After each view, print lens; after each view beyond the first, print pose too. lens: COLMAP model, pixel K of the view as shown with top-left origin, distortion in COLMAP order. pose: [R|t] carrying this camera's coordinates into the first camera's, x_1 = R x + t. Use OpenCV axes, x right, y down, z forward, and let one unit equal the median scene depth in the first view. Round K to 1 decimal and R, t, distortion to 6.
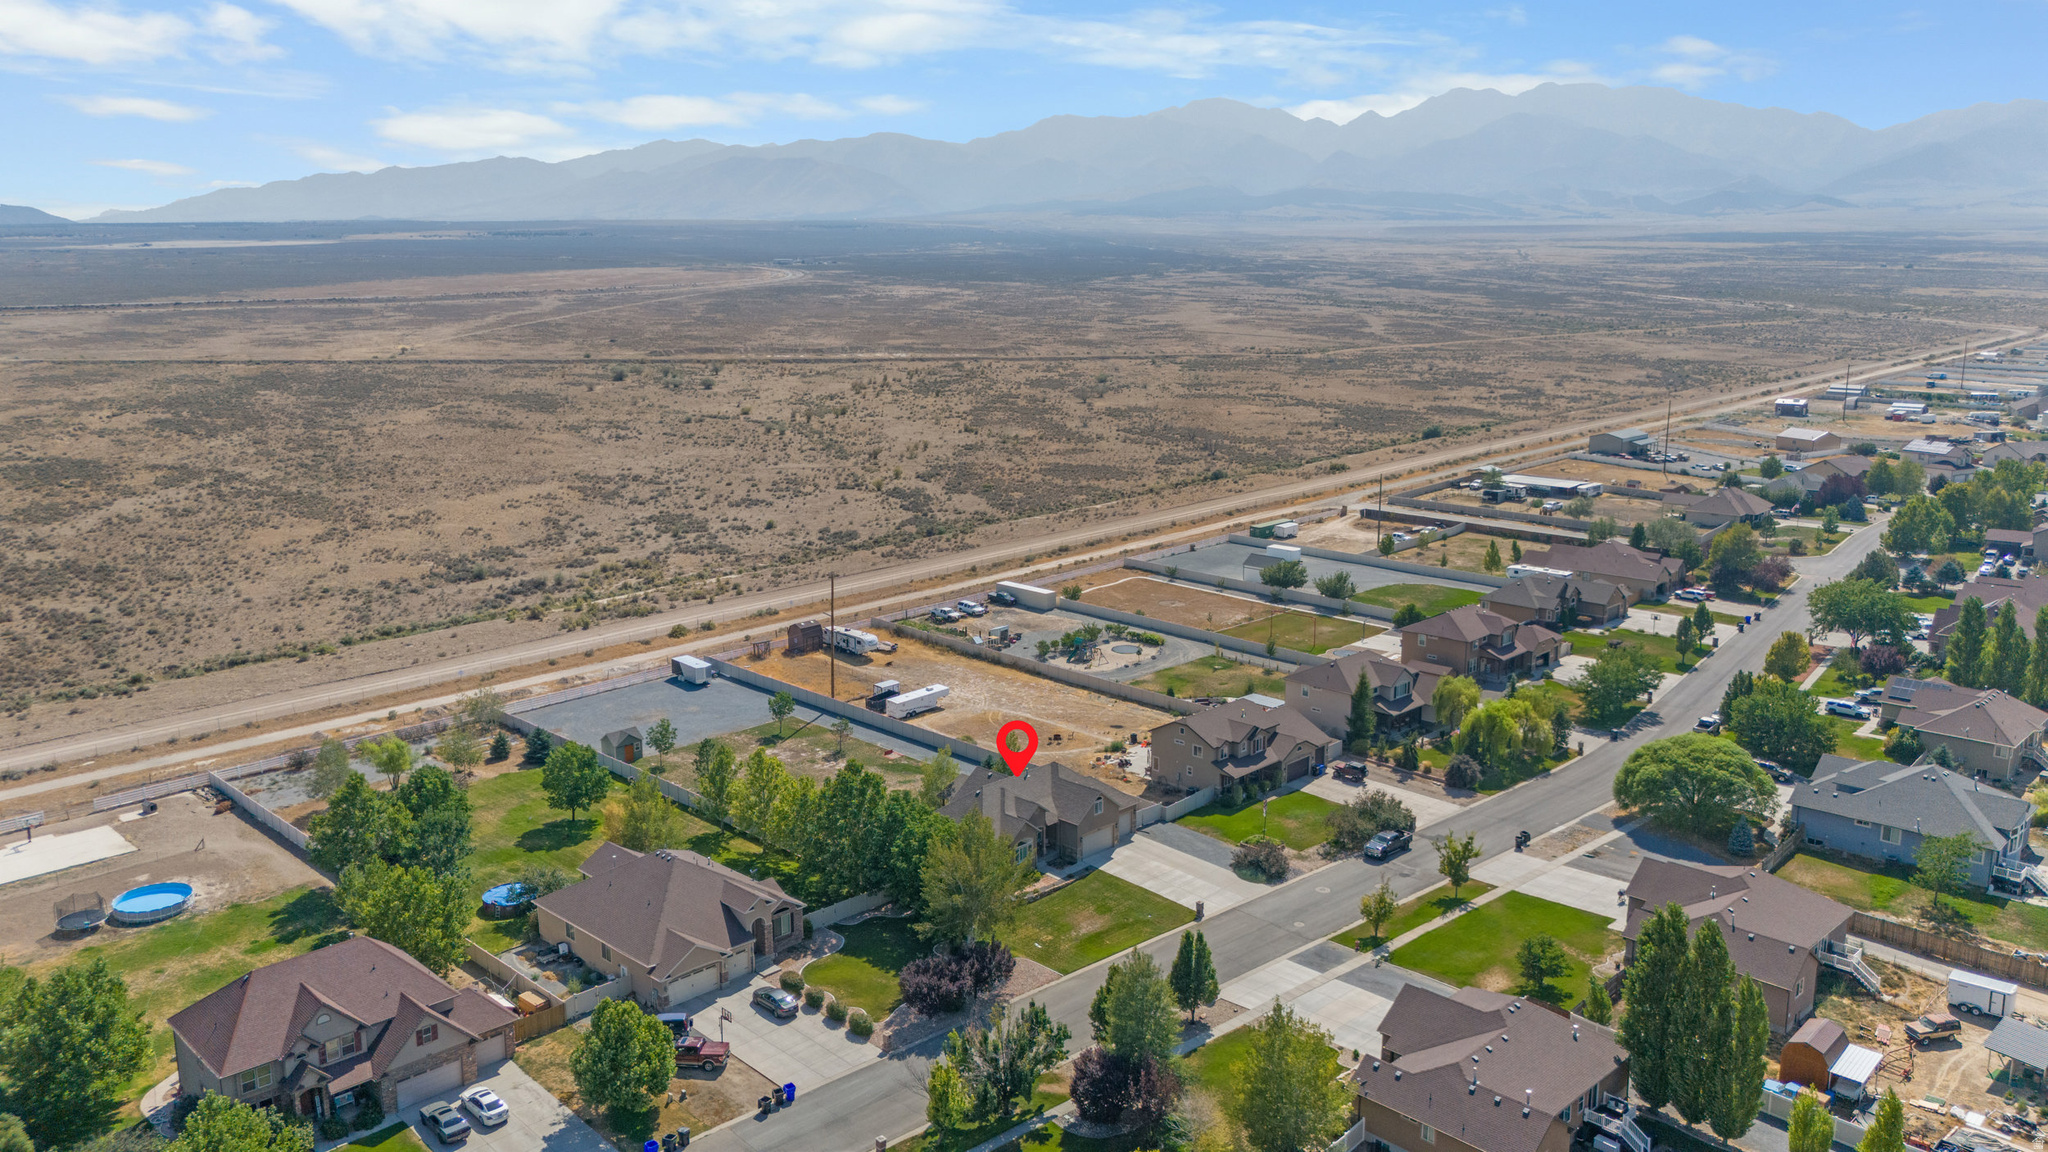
lens RADIAL K [[1528.4, 0, 1021.9], [0, 1528.4, 572.7], [0, 0, 1]] dist [0.050552, -0.013060]
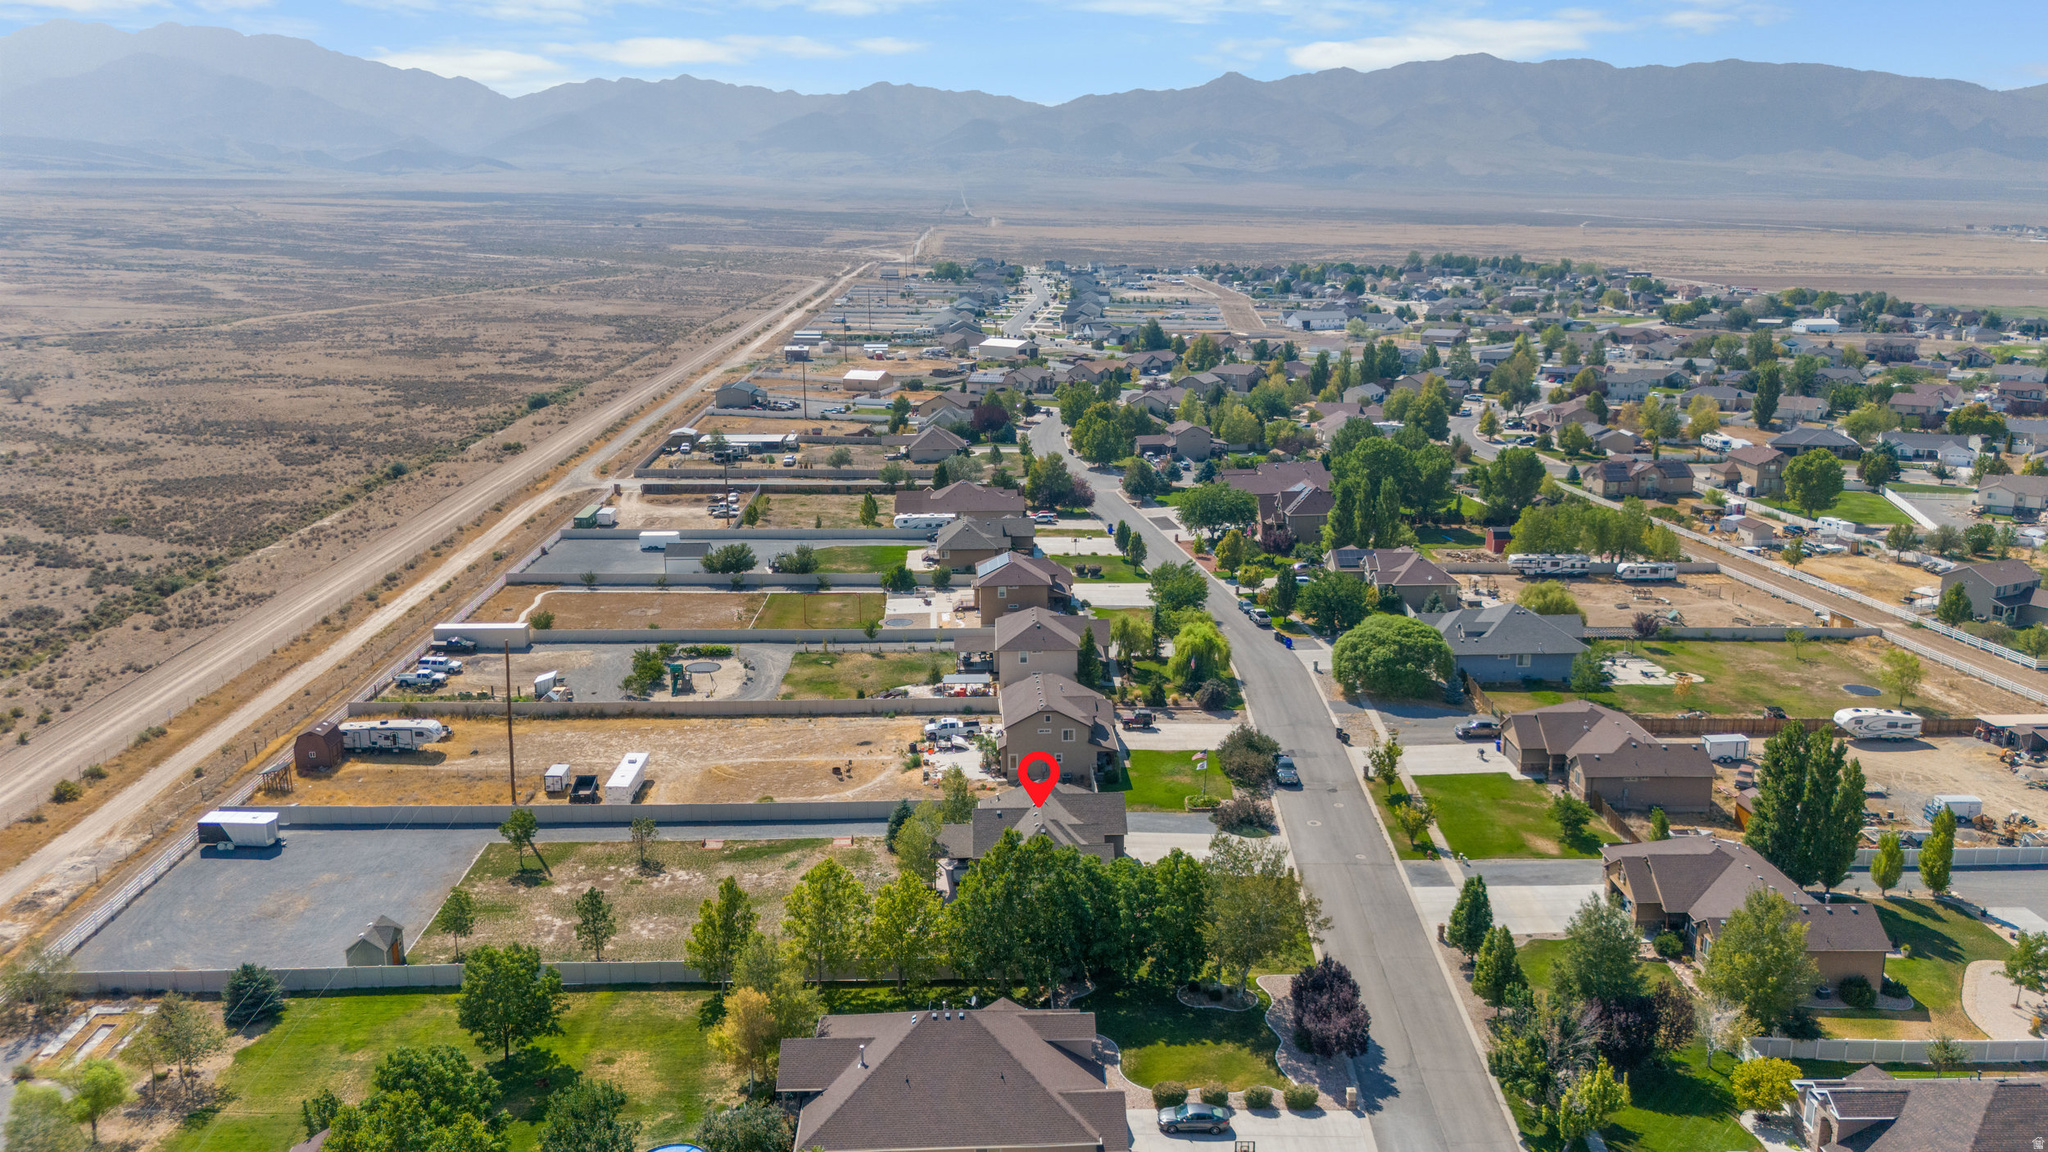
lens RADIAL K [[1528.4, 0, 1029.2], [0, 1528.4, 589.5], [0, 0, 1]] dist [0.050552, -0.013060]
pose [[0.688050, -0.175897, 0.704022, -0.425489], [0.151084, 0.983641, 0.098102, -0.052765], [-0.709761, 0.038867, 0.703369, 0.269688]]
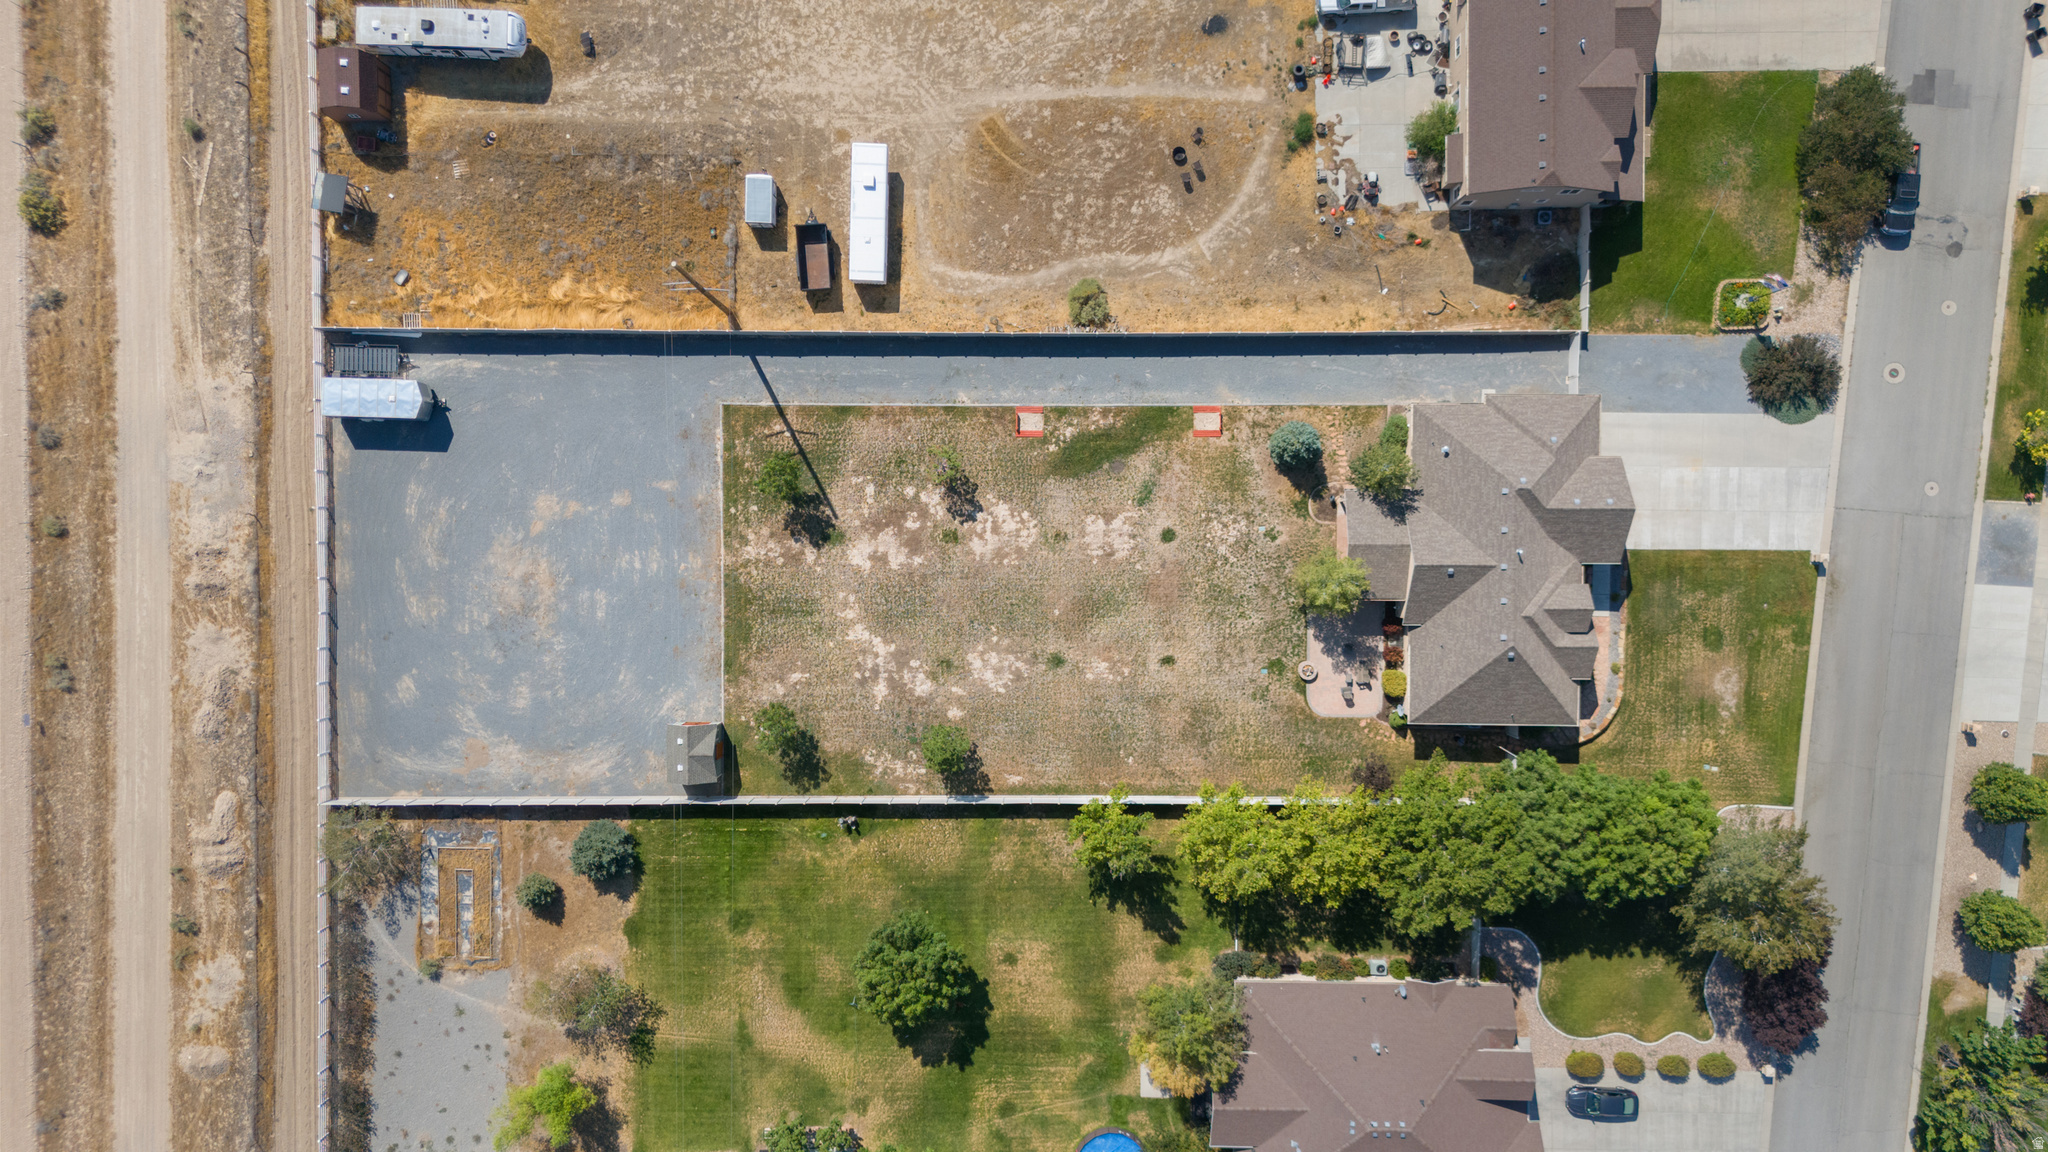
lens RADIAL K [[1528.4, 0, 1026.1], [0, 1528.4, 581.3], [0, 0, 1]] dist [0.050552, -0.013060]
pose [[0.717095, -0.696739, -0.018156, -0.097445], [0.156561, 0.135641, 0.978310, -0.362432], [-0.679164, -0.704383, 0.206349, 0.706171]]
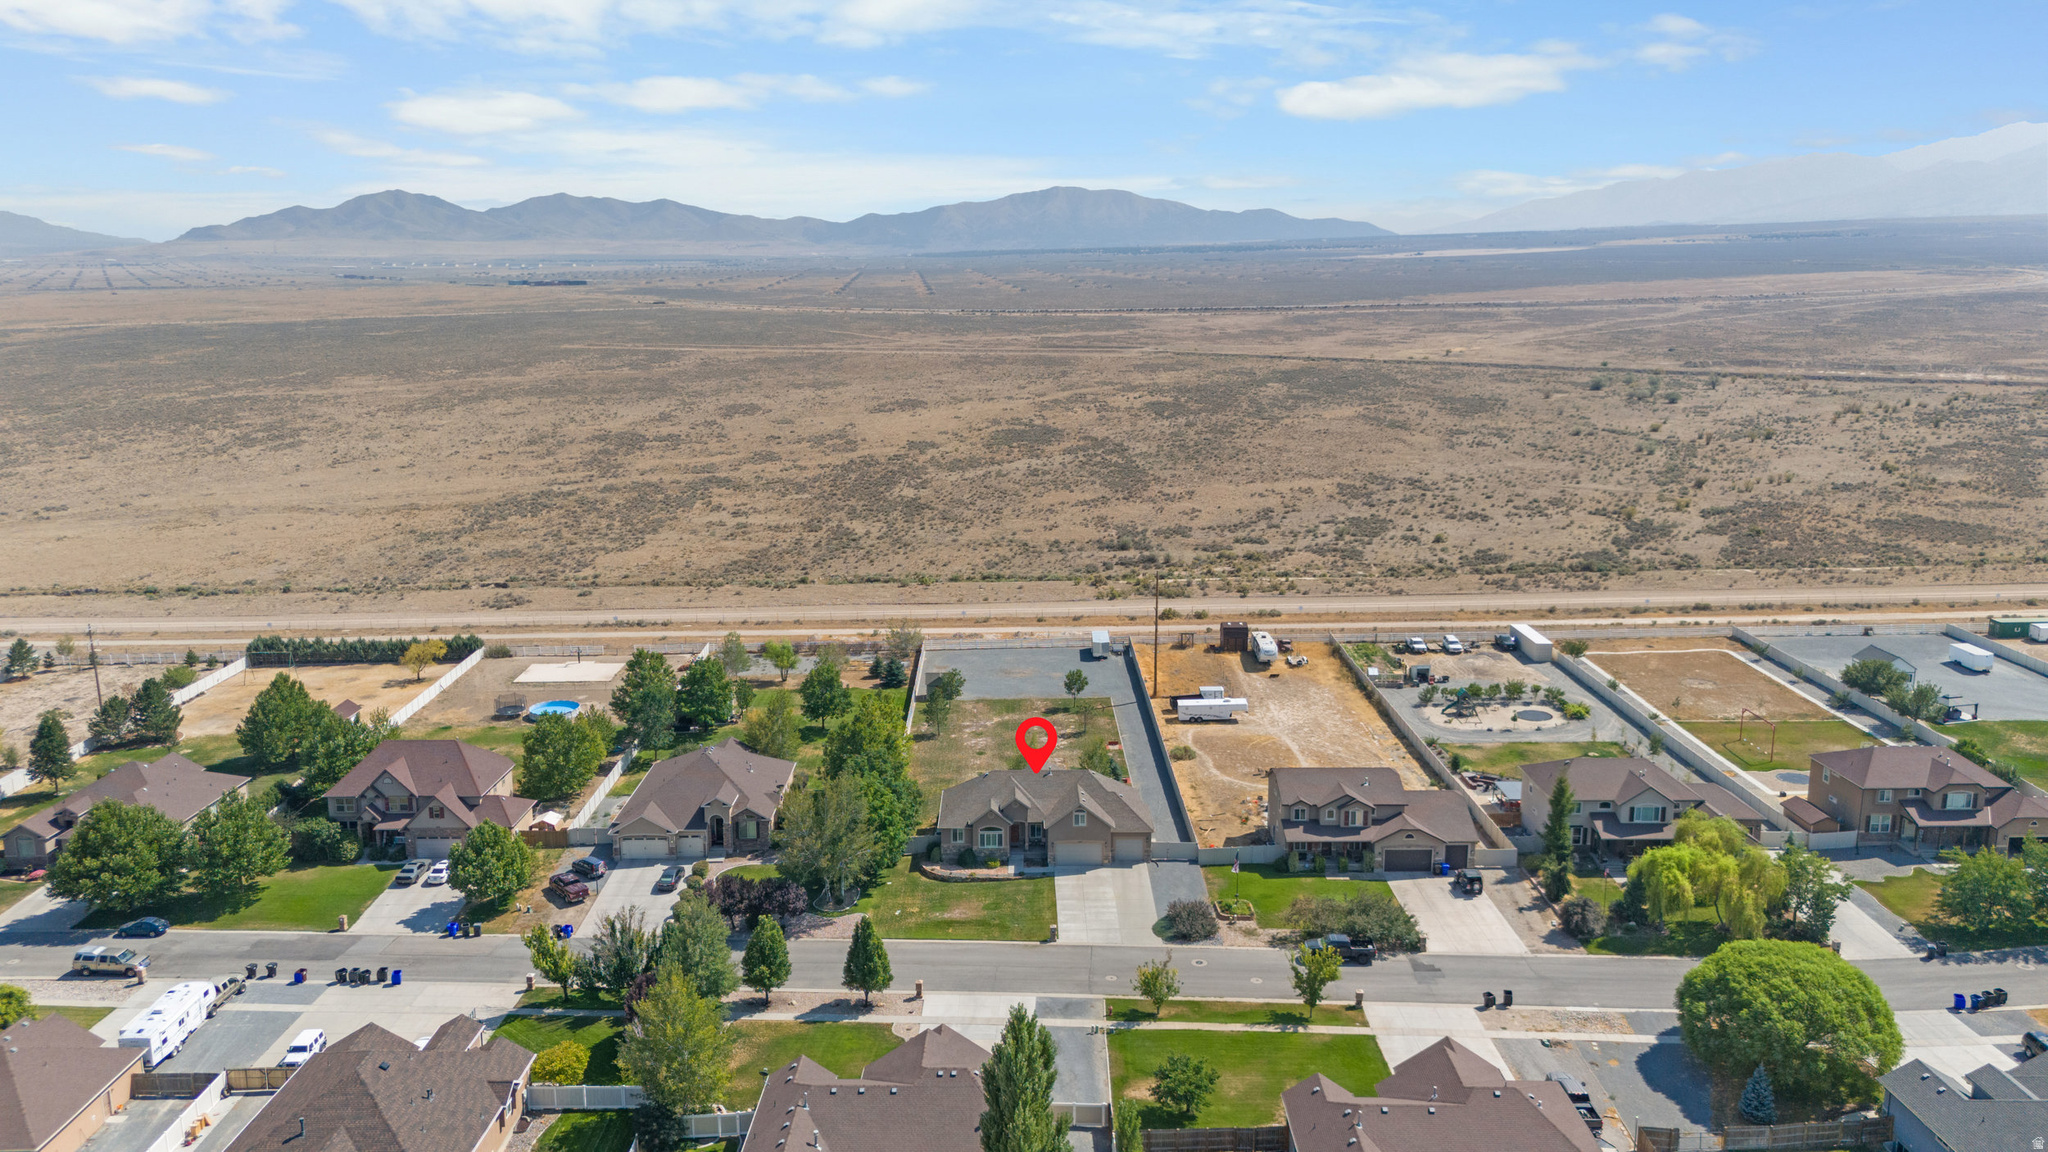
lens RADIAL K [[1528.4, 0, 1020.0], [0, 1528.4, 585.3], [0, 0, 1]] dist [0.050552, -0.013060]
pose [[0.708766, 0.147516, -0.689847, 0.476352], [-0.144376, 0.987526, 0.062836, -0.037170], [0.690511, 0.055061, 0.721223, 0.173233]]
